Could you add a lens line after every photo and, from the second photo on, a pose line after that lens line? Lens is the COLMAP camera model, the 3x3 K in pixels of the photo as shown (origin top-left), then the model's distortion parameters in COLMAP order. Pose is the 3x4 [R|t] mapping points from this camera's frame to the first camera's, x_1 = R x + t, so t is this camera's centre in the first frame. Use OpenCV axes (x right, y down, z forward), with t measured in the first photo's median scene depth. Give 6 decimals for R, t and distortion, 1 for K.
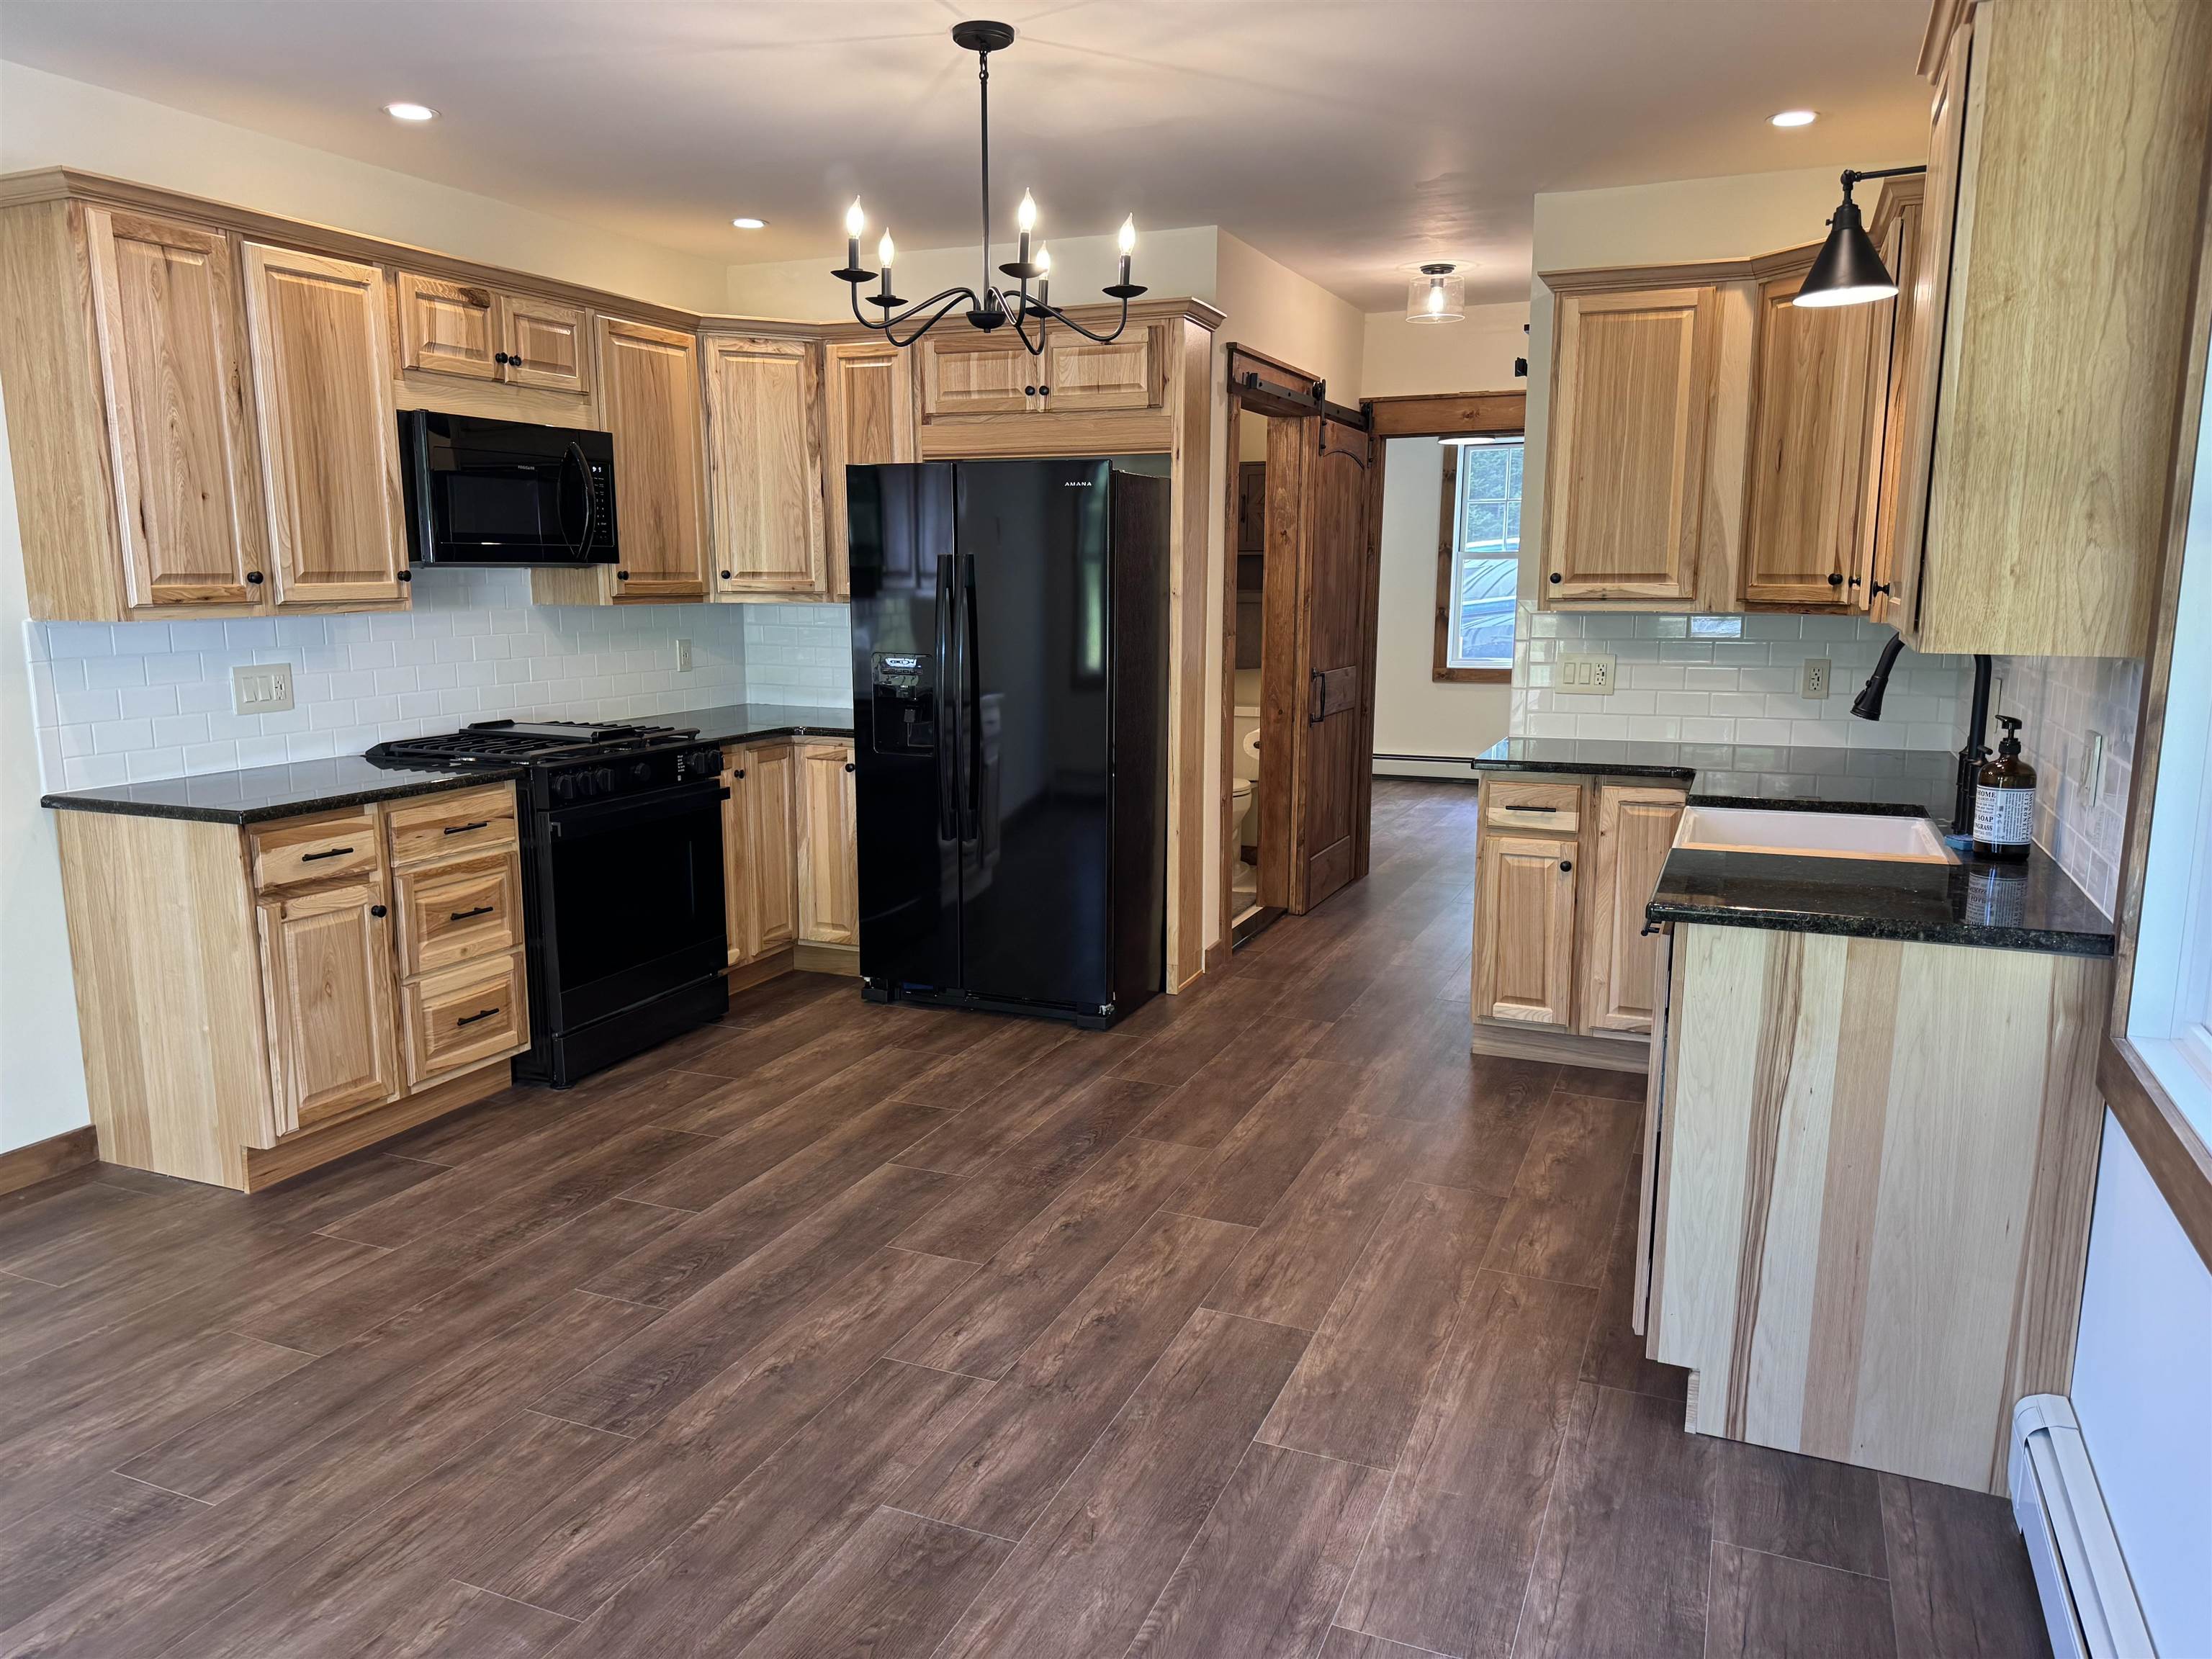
lens RADIAL K [[1569.2, 0, 1106.0], [0, 1569.2, 829.5], [0, 0, 1]] dist [0.003826, -0.002645]
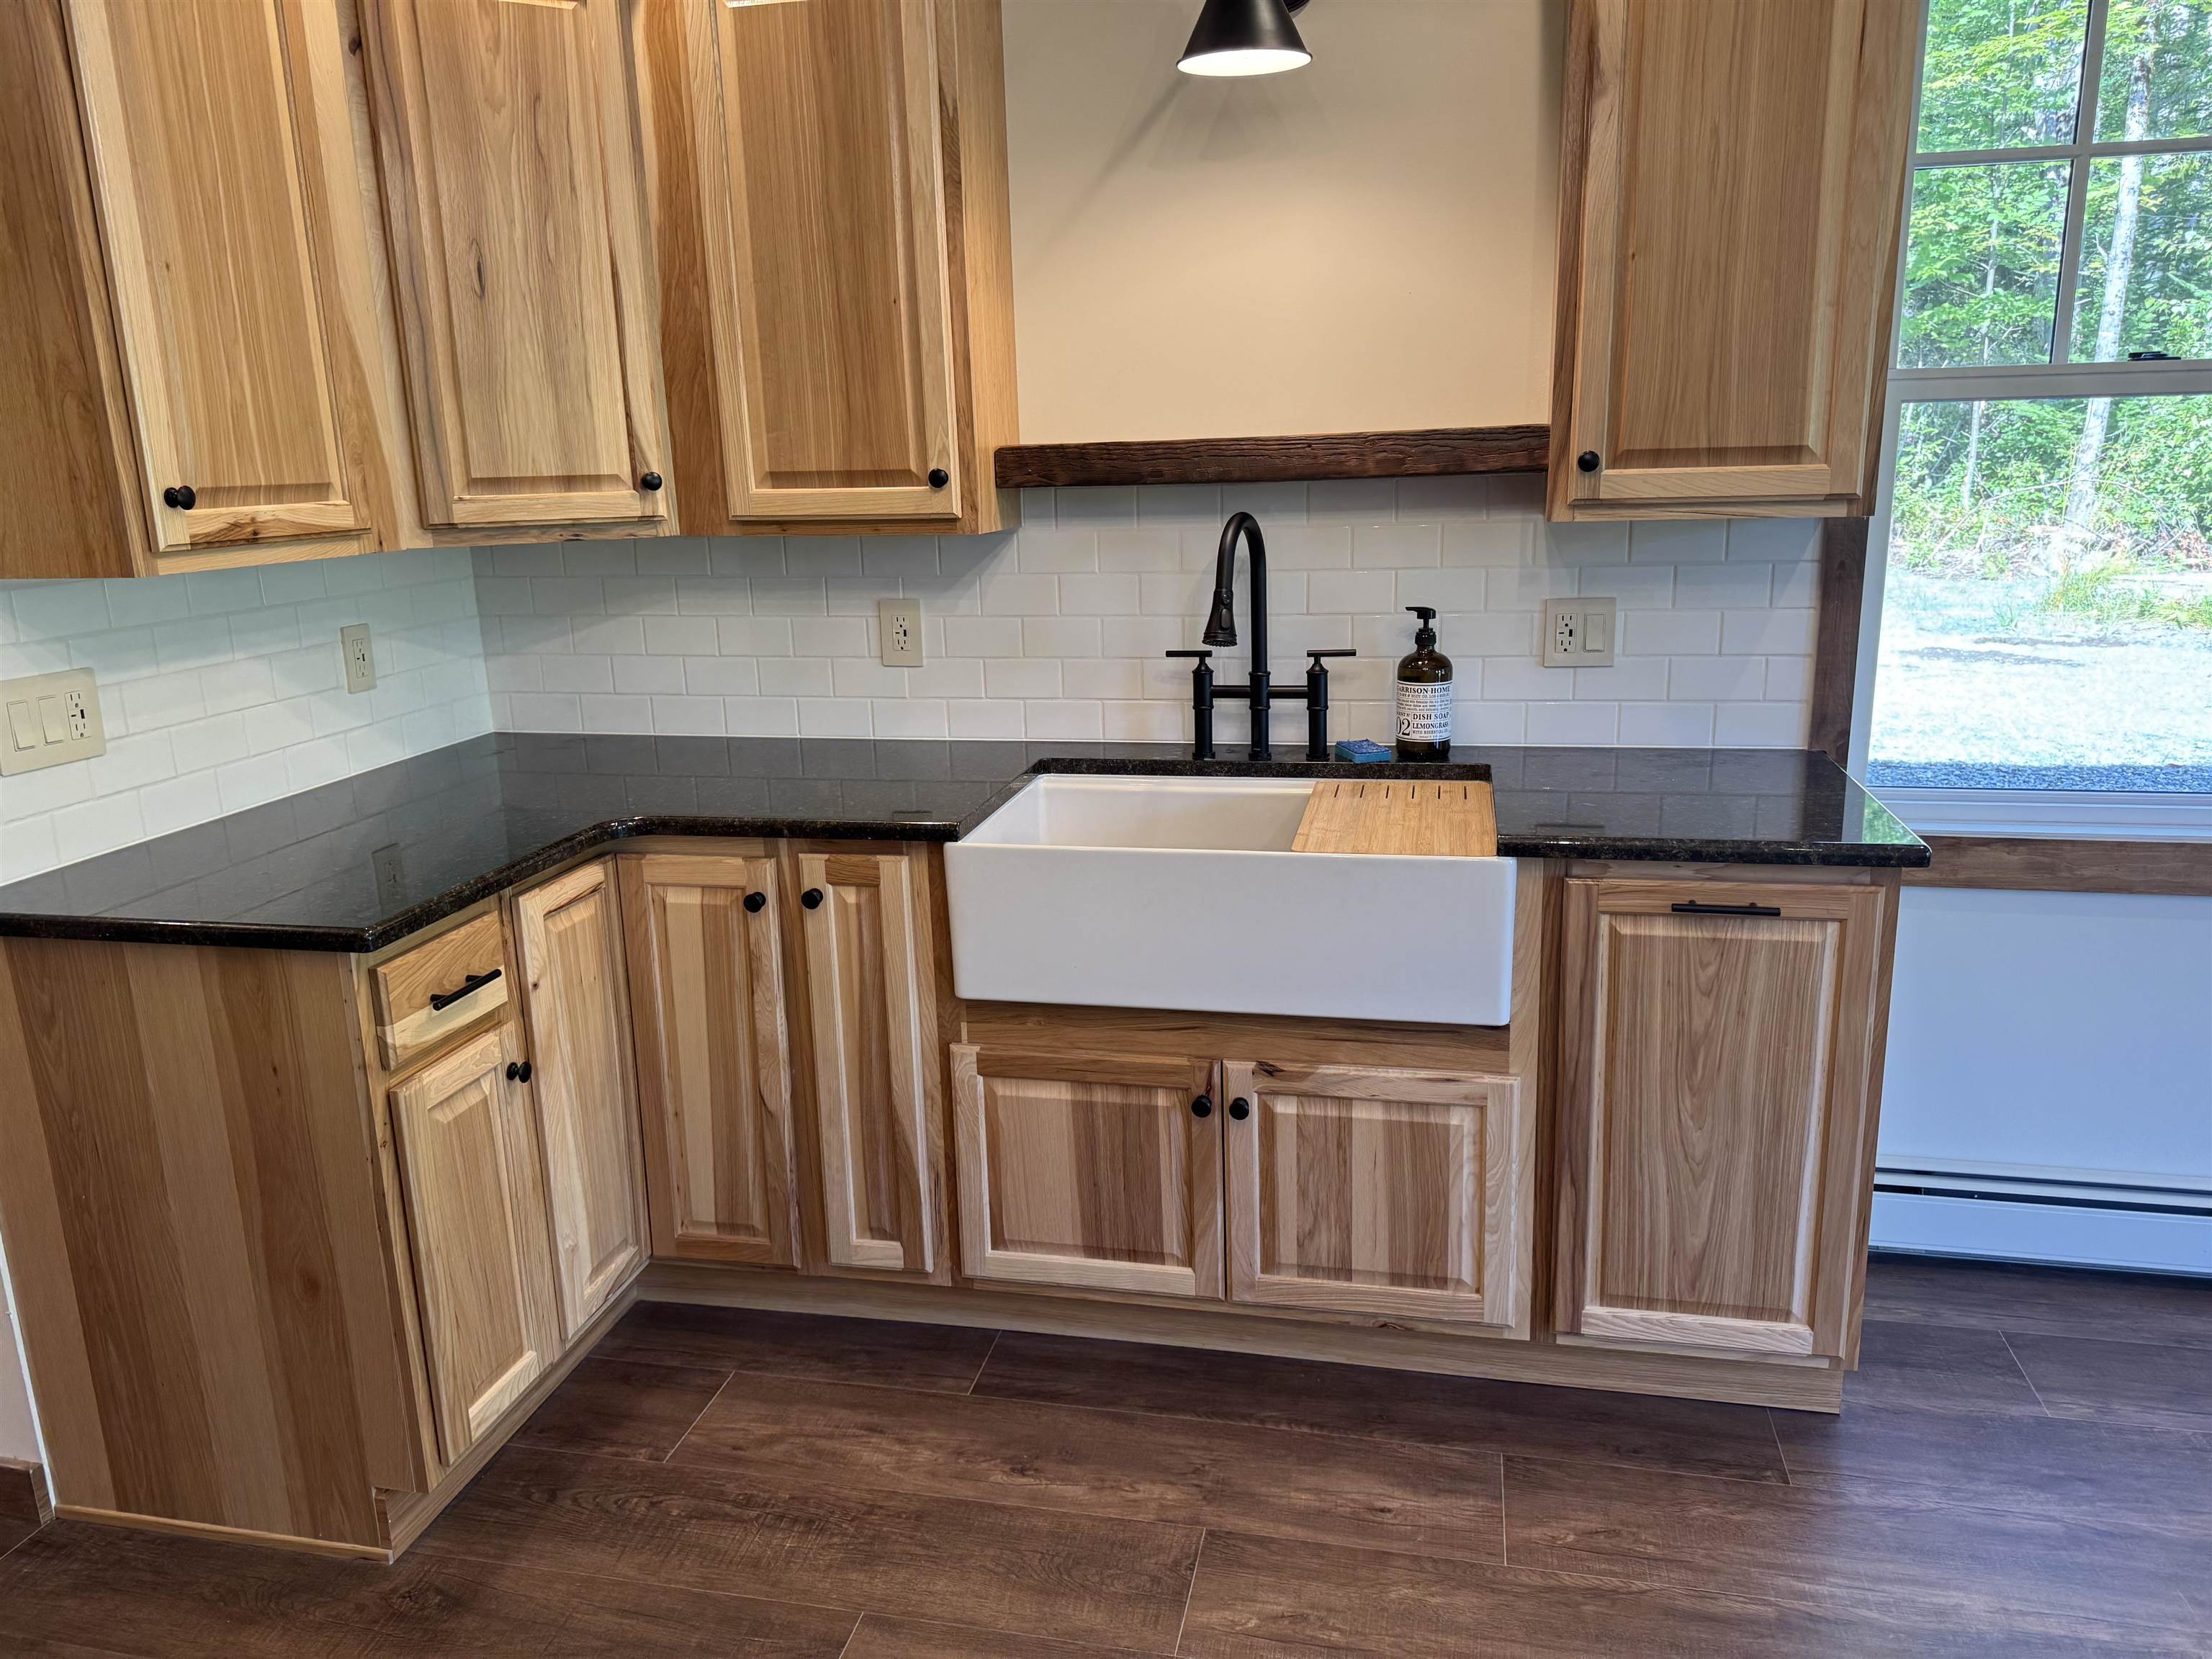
lens RADIAL K [[1569.2, 0, 1106.0], [0, 1569.2, 829.5], [0, 0, 1]] dist [0.003826, -0.002645]
pose [[-0.182644, -0.224870, 0.957118, -0.254902], [0.185022, 0.948238, 0.258091, -0.183167], [-0.965613, 0.224227, -0.131584, 1.103945]]
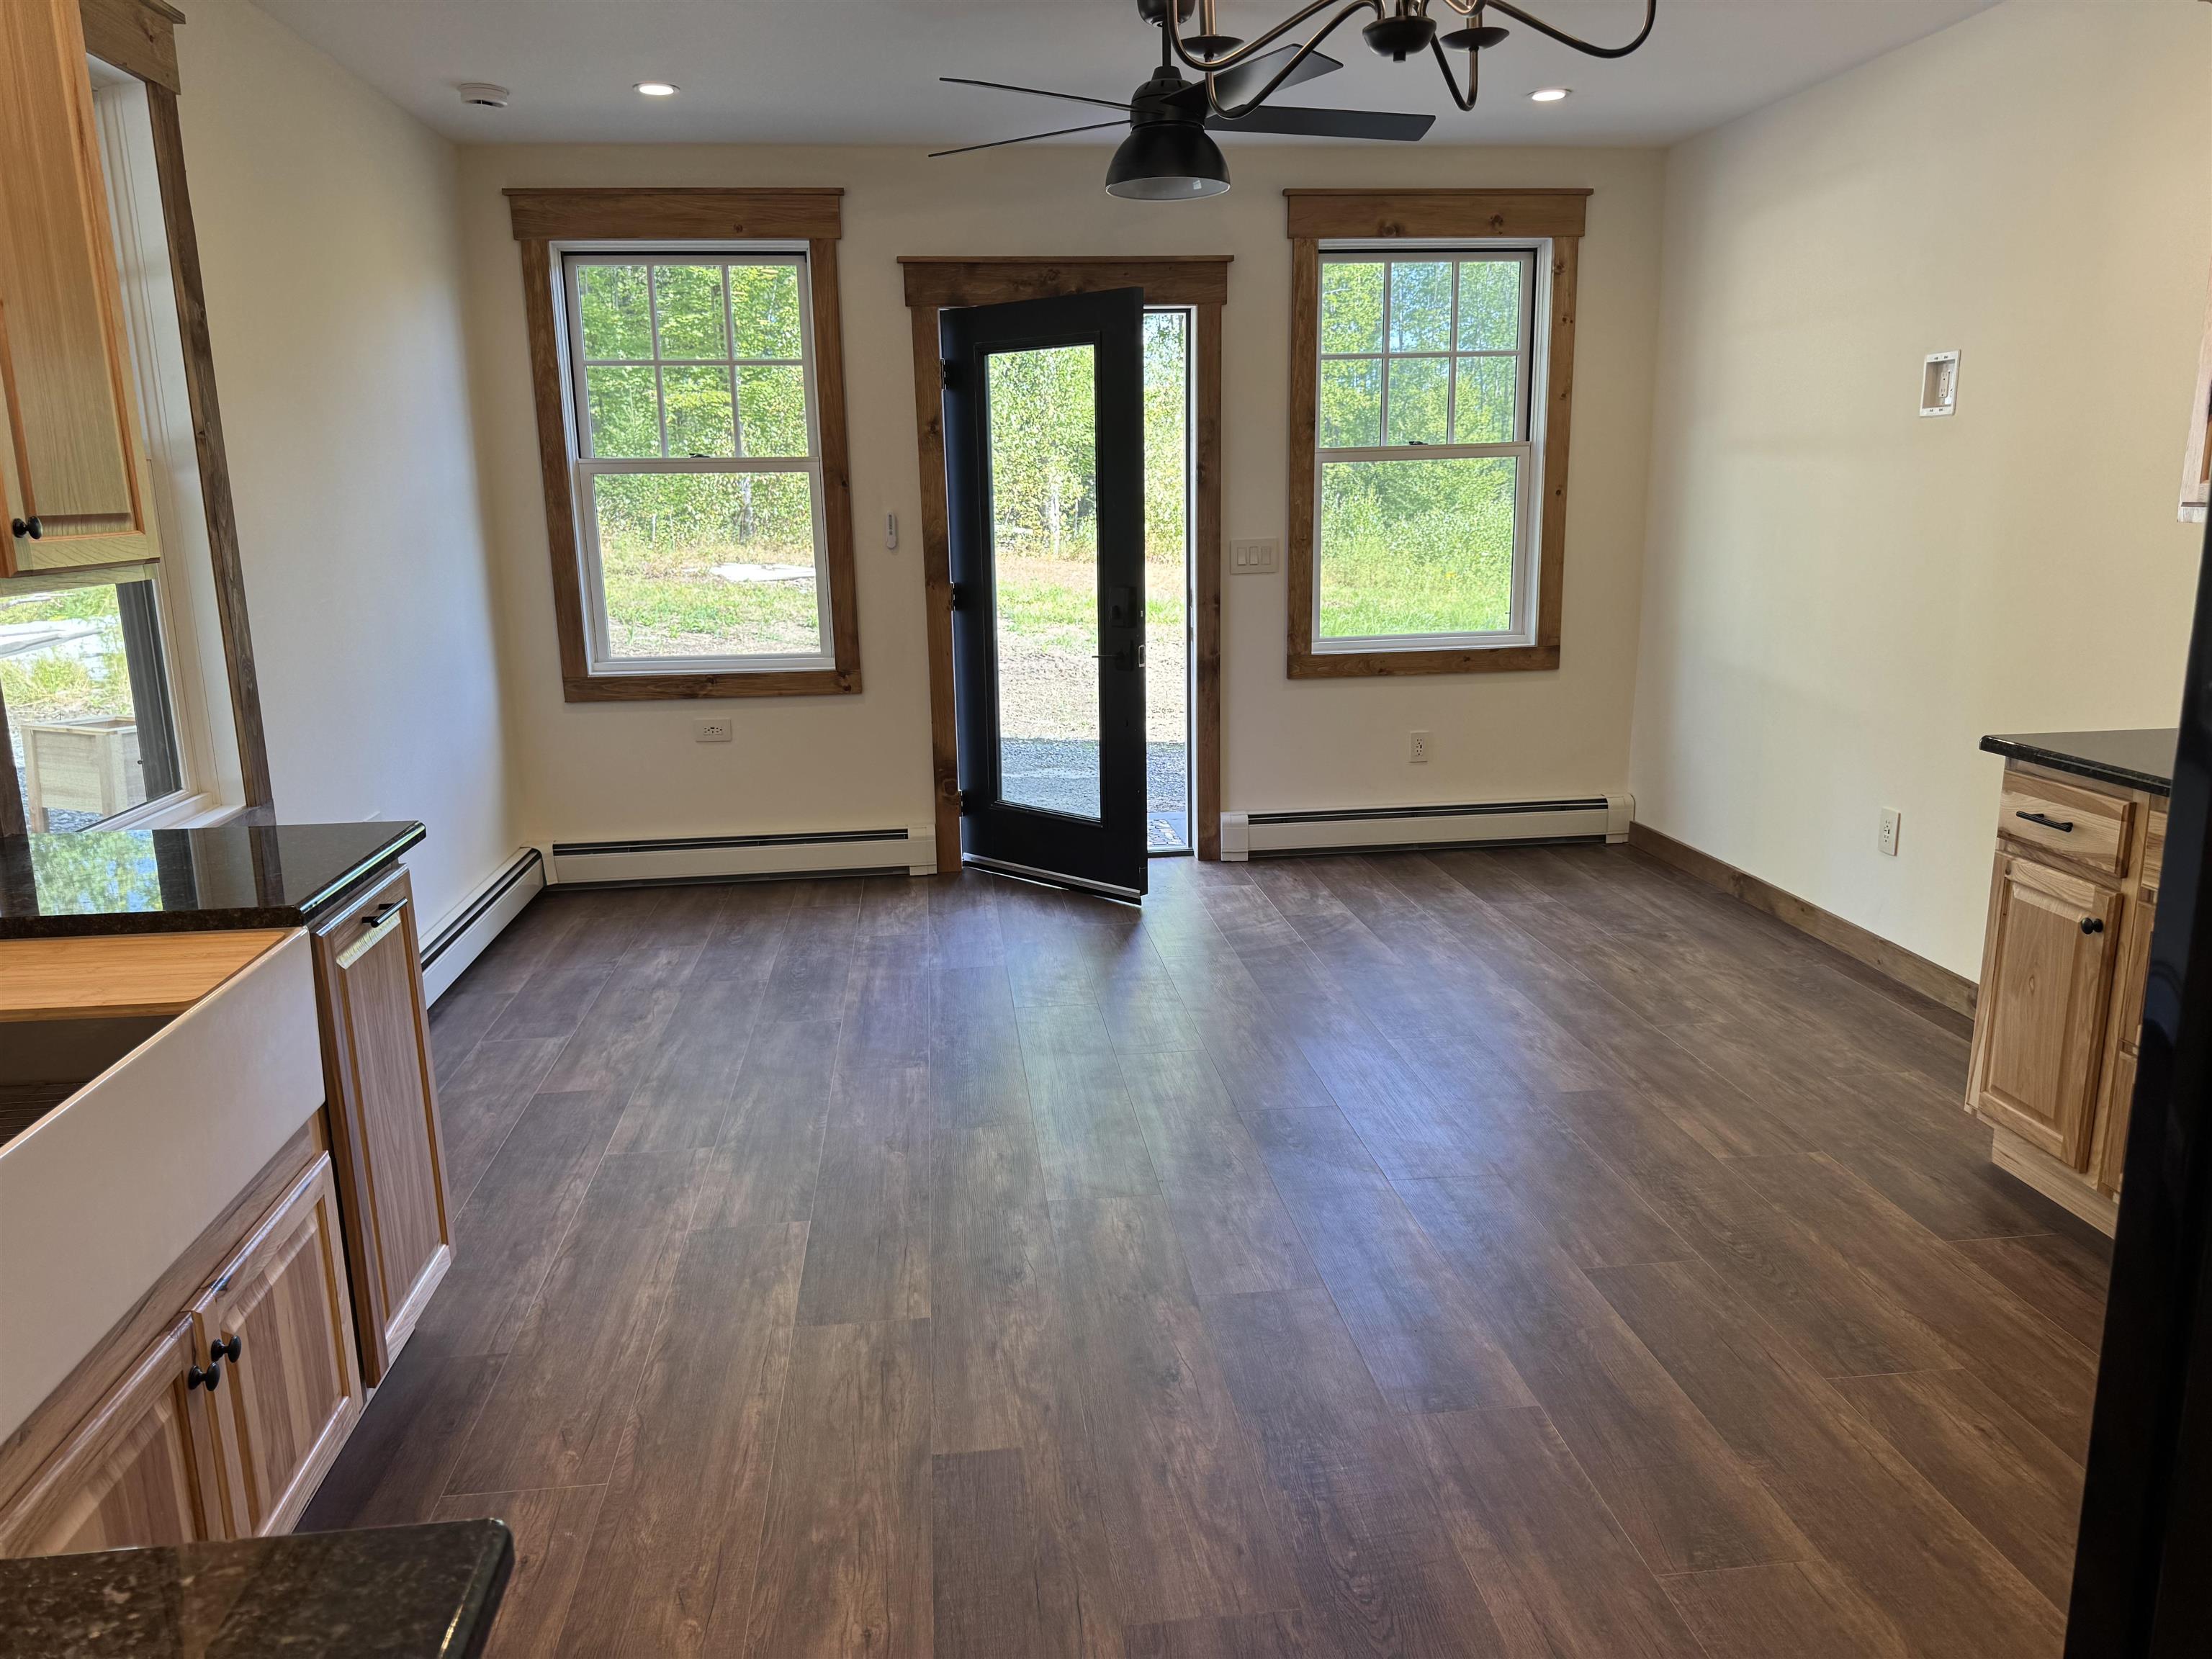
lens RADIAL K [[1569.2, 0, 1106.0], [0, 1569.2, 829.5], [0, 0, 1]] dist [0.003826, -0.002645]
pose [[-0.874797, 0.119628, -0.469488, 0.318684], [-0.062550, 0.933040, 0.354293, -0.247158], [0.480434, 0.339301, -0.808738, 1.490754]]
